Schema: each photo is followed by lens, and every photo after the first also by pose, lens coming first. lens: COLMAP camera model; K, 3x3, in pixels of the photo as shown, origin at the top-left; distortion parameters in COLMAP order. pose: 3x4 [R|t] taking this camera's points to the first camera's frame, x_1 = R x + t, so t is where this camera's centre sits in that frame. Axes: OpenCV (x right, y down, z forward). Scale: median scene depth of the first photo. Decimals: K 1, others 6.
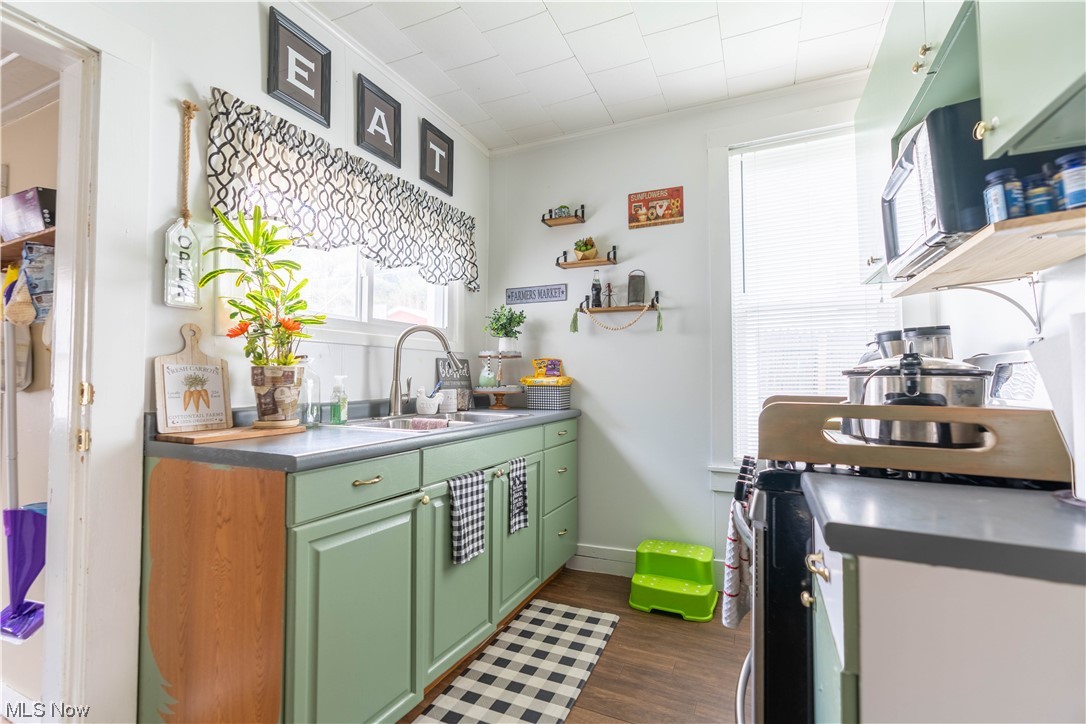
lens RADIAL K [[486.3, 0, 543.0], [0, 486.3, 362.0], [0, 0, 1]] dist [-0.003132, 0.000066]
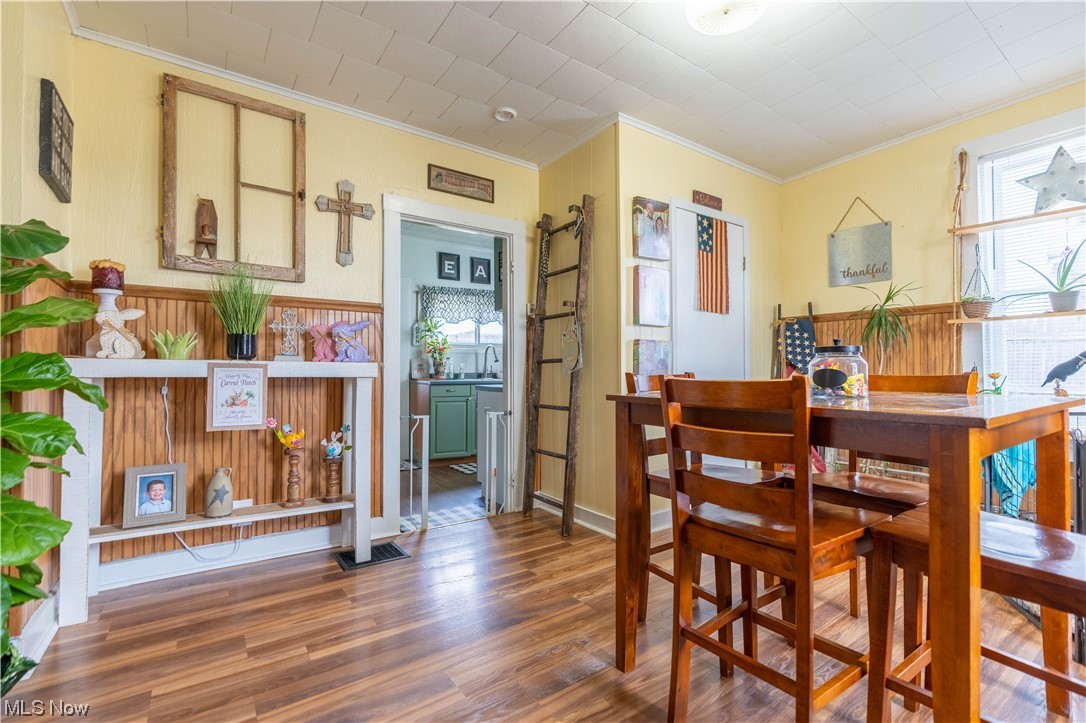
lens RADIAL K [[486.3, 0, 543.0], [0, 486.3, 361.5], [0, 0, 1]] dist [-0.003132, 0.000066]
pose [[0.866632, -0.011264, -0.498821, 1.694004], [0.016070, 0.999857, 0.005342, 0.004660], [0.498689, -0.012646, 0.866689, -1.525488]]
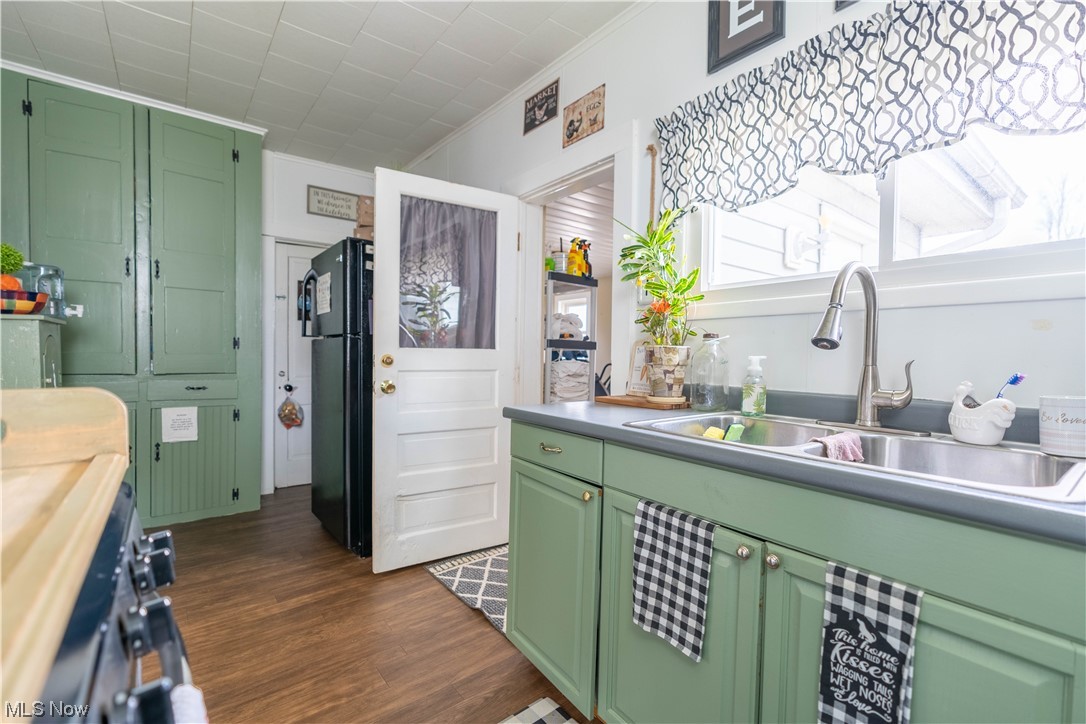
lens RADIAL K [[490.3, 0, 543.0], [0, 490.3, 362.0], [0, 0, 1]] dist [-0.000073, 0.000007]
pose [[-0.462953, 0.011800, -0.886304, 0.495414], [0.014409, 0.999879, 0.005786, 0.030589], [0.886265, -0.010092, -0.463068, 1.158135]]
